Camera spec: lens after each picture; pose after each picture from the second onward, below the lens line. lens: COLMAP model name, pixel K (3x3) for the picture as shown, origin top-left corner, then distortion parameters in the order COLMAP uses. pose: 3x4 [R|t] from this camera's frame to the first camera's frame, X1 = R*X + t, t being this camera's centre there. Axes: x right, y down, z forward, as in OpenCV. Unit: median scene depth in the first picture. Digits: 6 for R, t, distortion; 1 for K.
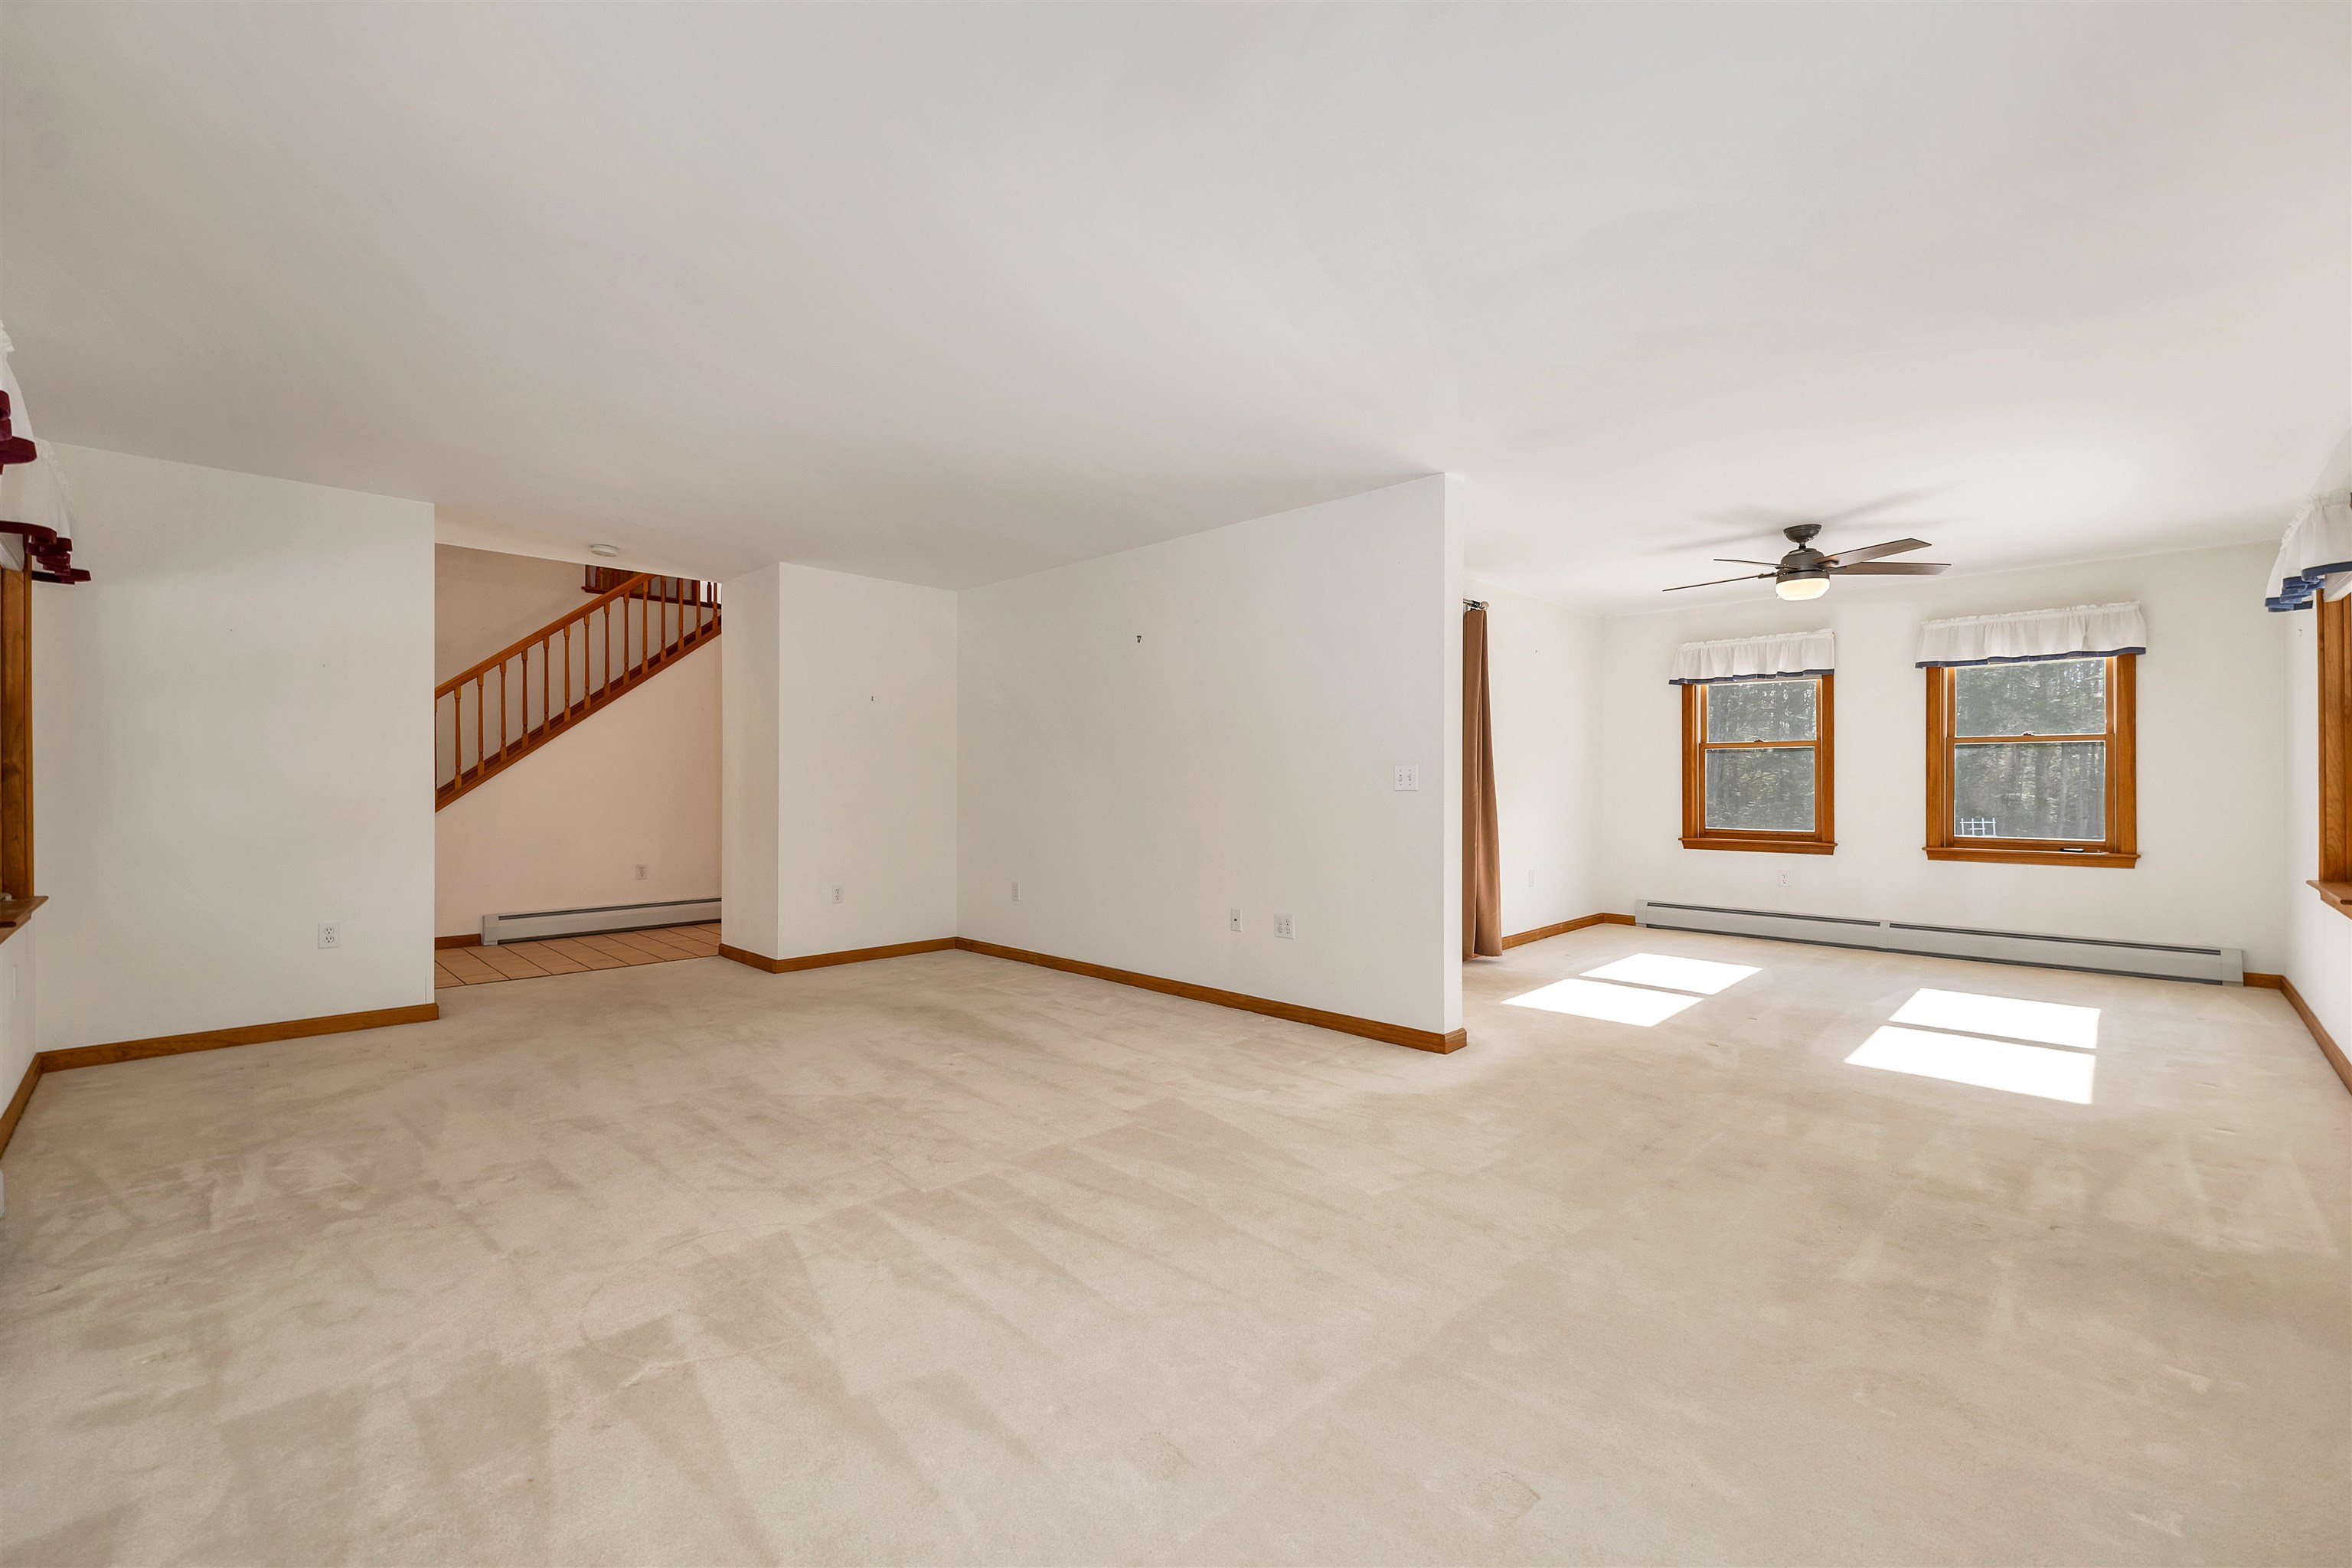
lens RADIAL K [[981.6, 0, 1166.9], [0, 981.6, 787.8], [0, 0, 1]] dist [0.002628, -0.000820]
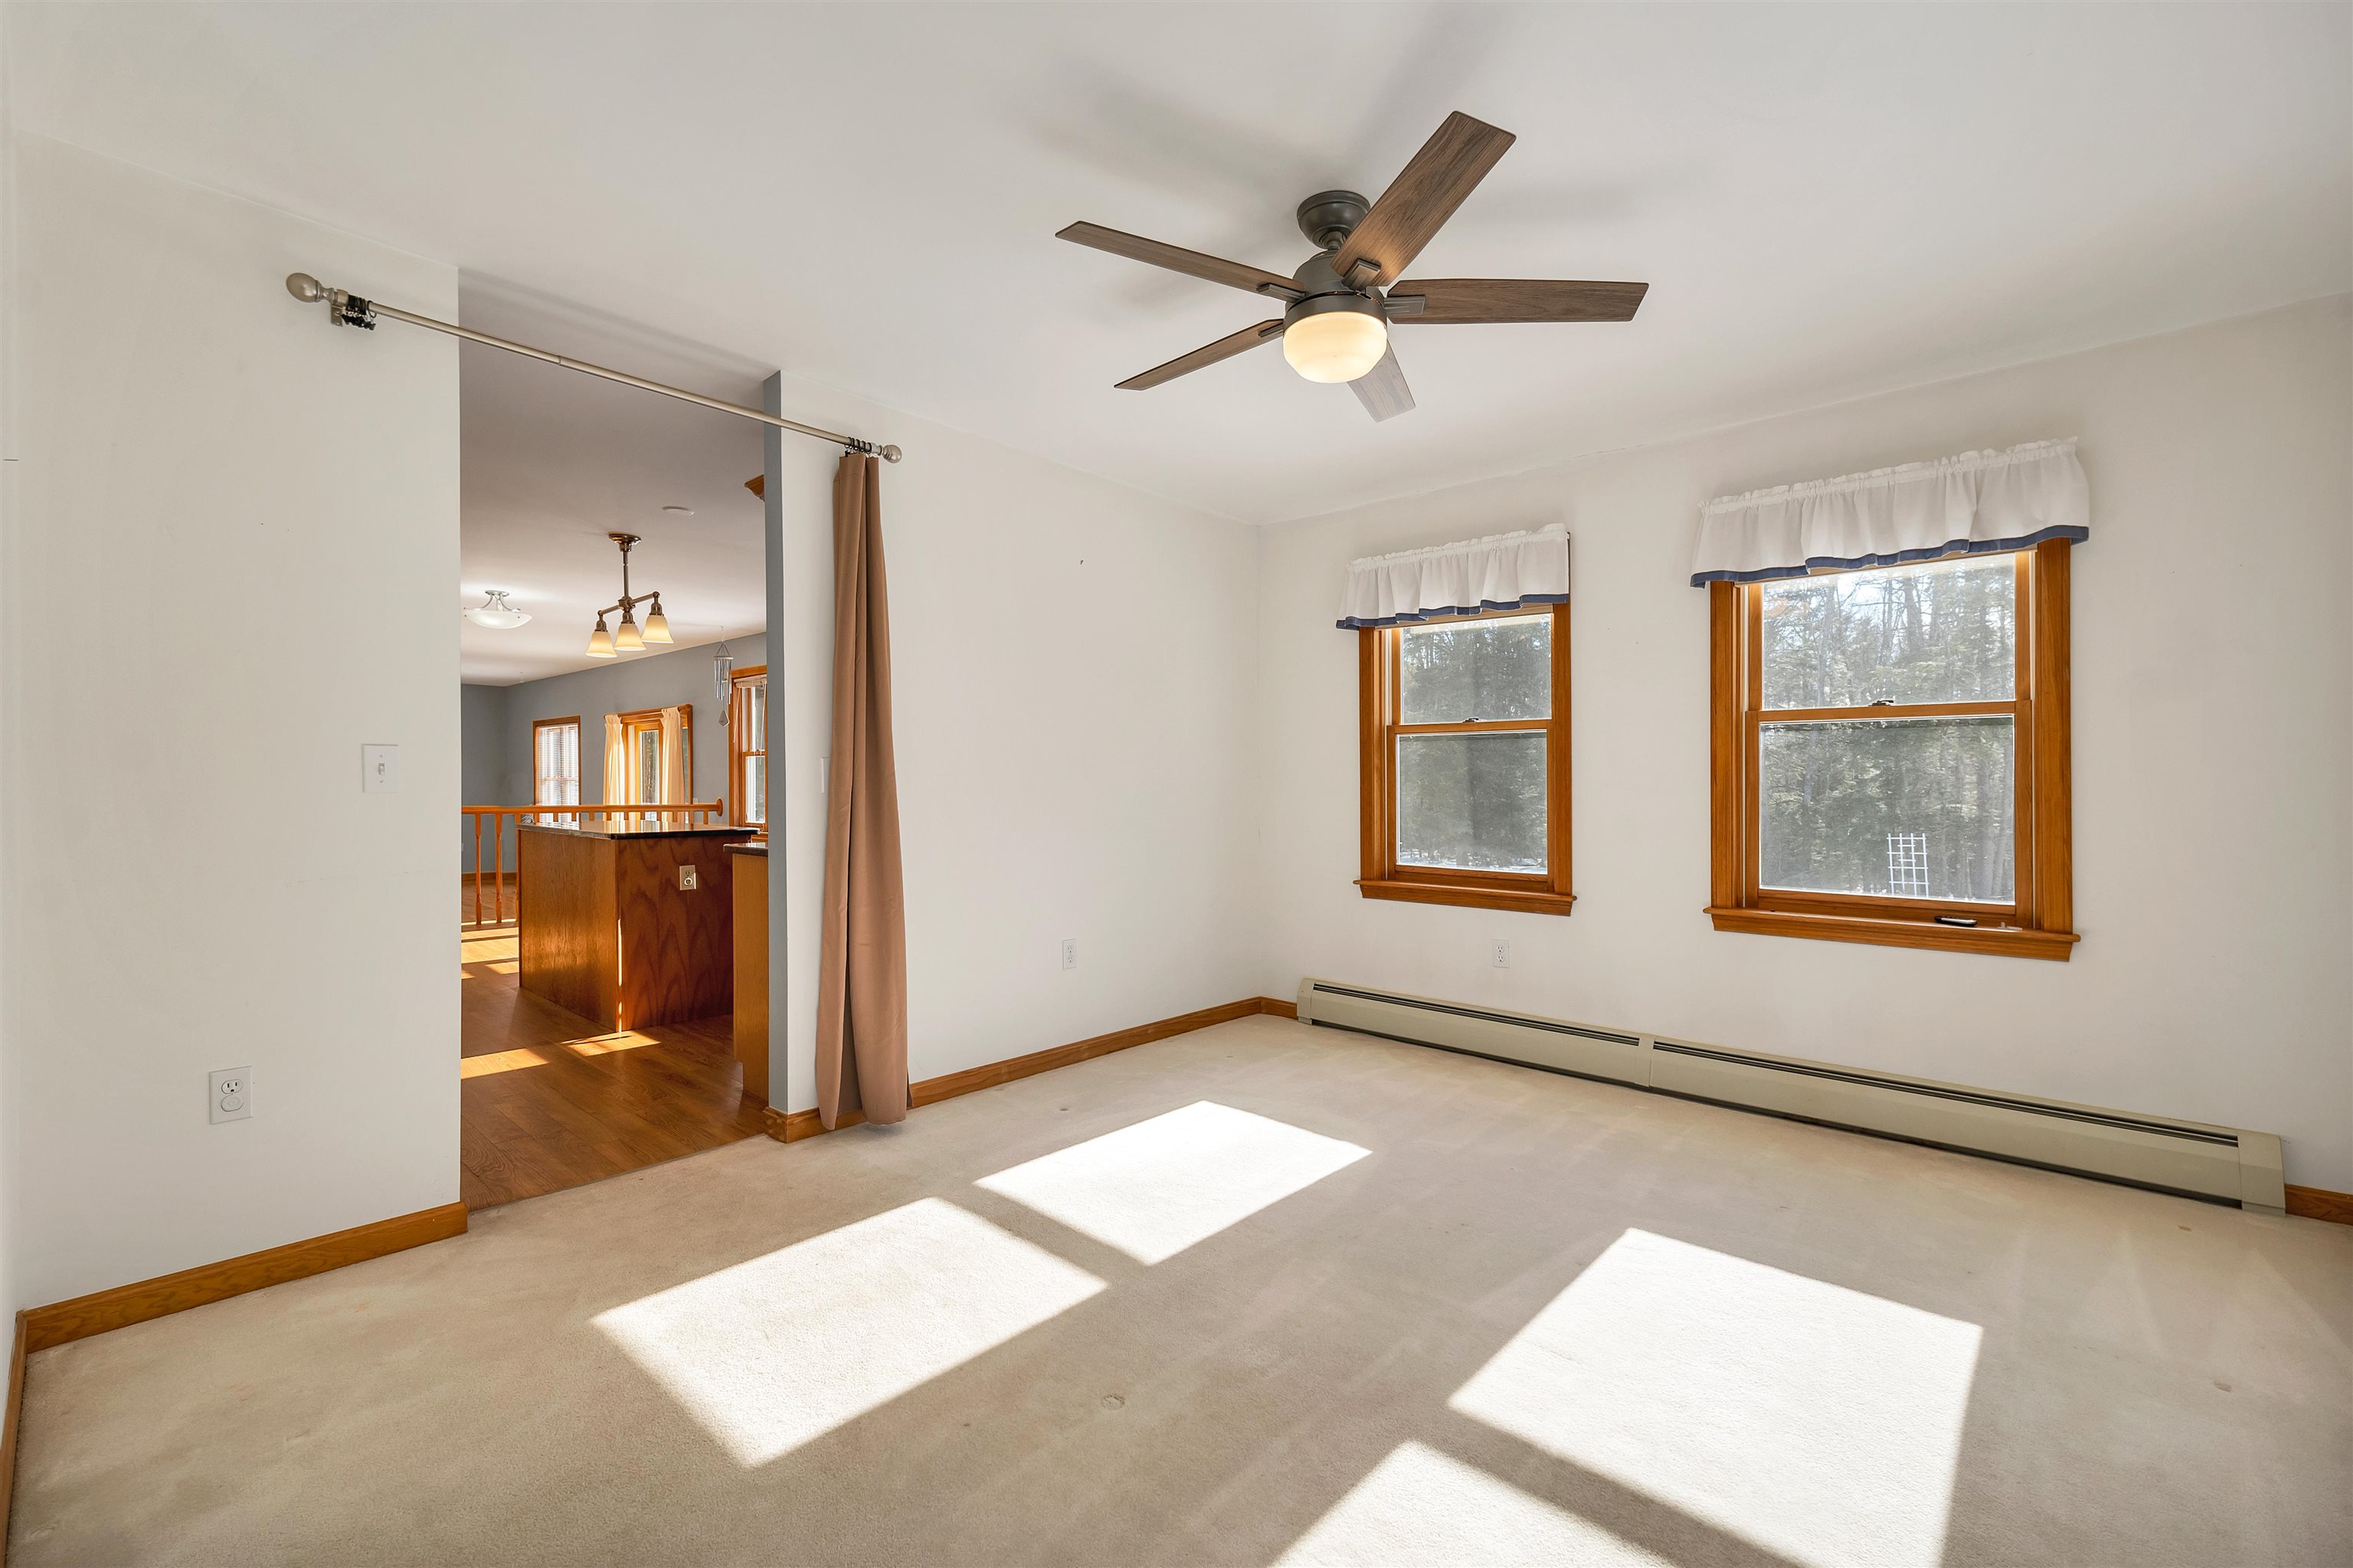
lens RADIAL K [[982.0, 0, 1185.1], [0, 982.0, 783.1], [0, 0, 1]] dist [0.002628, -0.000820]
pose [[0.999255, 0.006109, 0.038106, 0.453976], [-0.005713, 0.999929, -0.010489, -0.002815], [-0.038167, 0.010264, 0.999219, 0.454808]]
